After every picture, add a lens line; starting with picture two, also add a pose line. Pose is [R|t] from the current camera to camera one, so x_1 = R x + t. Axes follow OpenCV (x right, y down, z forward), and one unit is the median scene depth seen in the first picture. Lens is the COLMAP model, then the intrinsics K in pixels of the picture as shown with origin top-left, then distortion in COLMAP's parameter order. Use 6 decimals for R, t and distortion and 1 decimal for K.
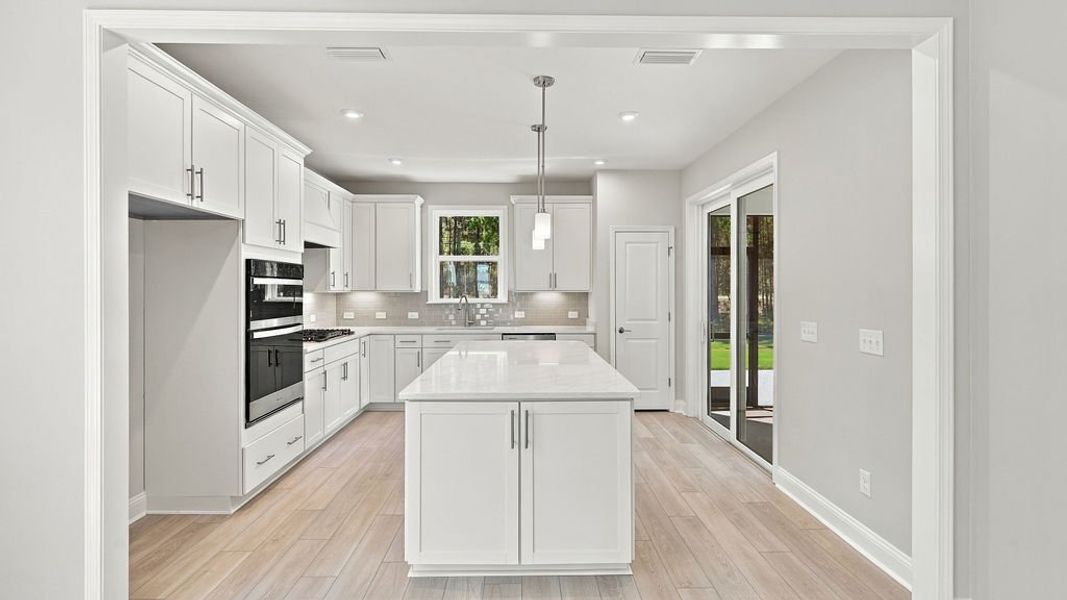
lens RADIAL K [[484.8, 0, 528.9], [0, 484.8, 290.2], [0, 0, 1]] dist [0.003514, -0.001334]
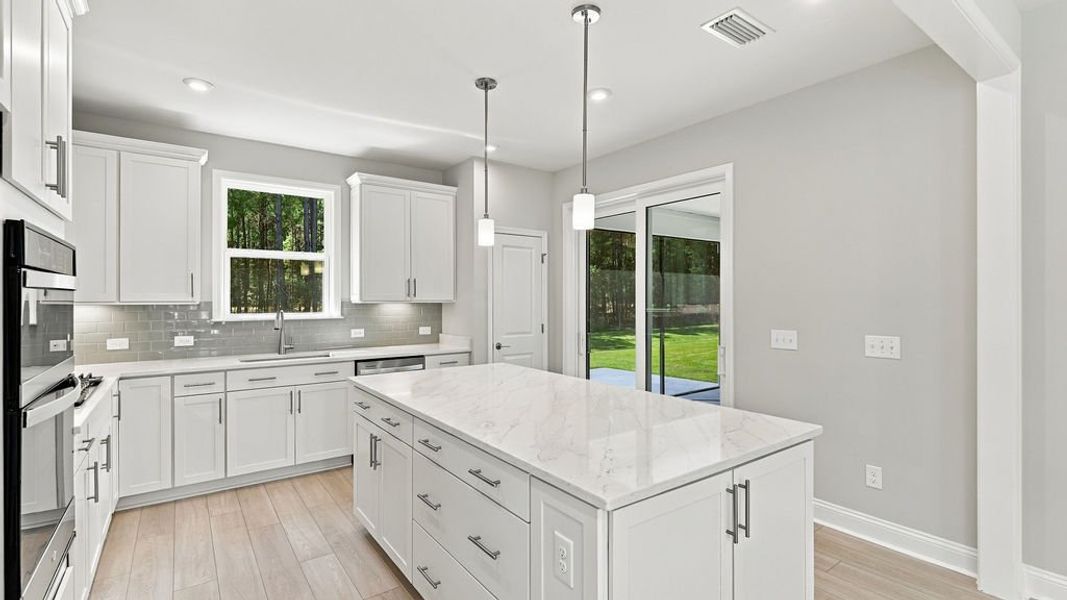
lens RADIAL K [[484.8, 0, 530.1], [0, 484.8, 302.2], [0, 0, 1]] dist [0.003514, -0.001334]
pose [[0.817963, -0.004679, 0.575251, -0.259882], [0.002224, 0.999985, 0.004972, -0.001002], [-0.575266, -0.002788, 0.817962, 0.254399]]
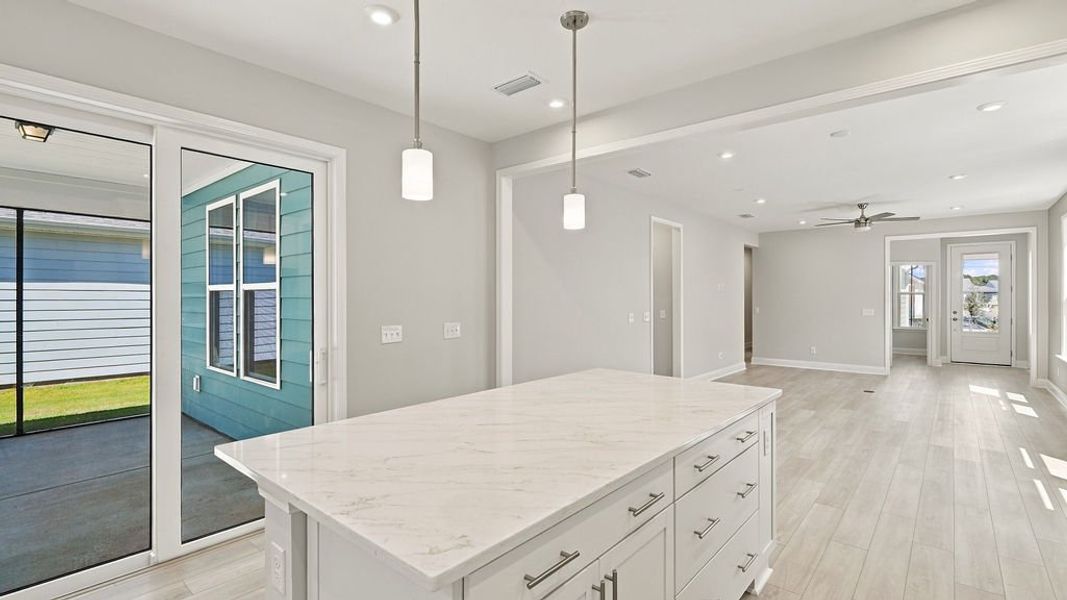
lens RADIAL K [[484.8, 0, 538.3], [0, 484.8, 298.8], [0, 0, 1]] dist [0.003514, -0.001334]
pose [[-0.755659, -0.003404, 0.654956, -0.241581], [-0.000252, 0.999988, 0.004906, -0.001838], [-0.654965, 0.003542, -0.755651, 0.898938]]
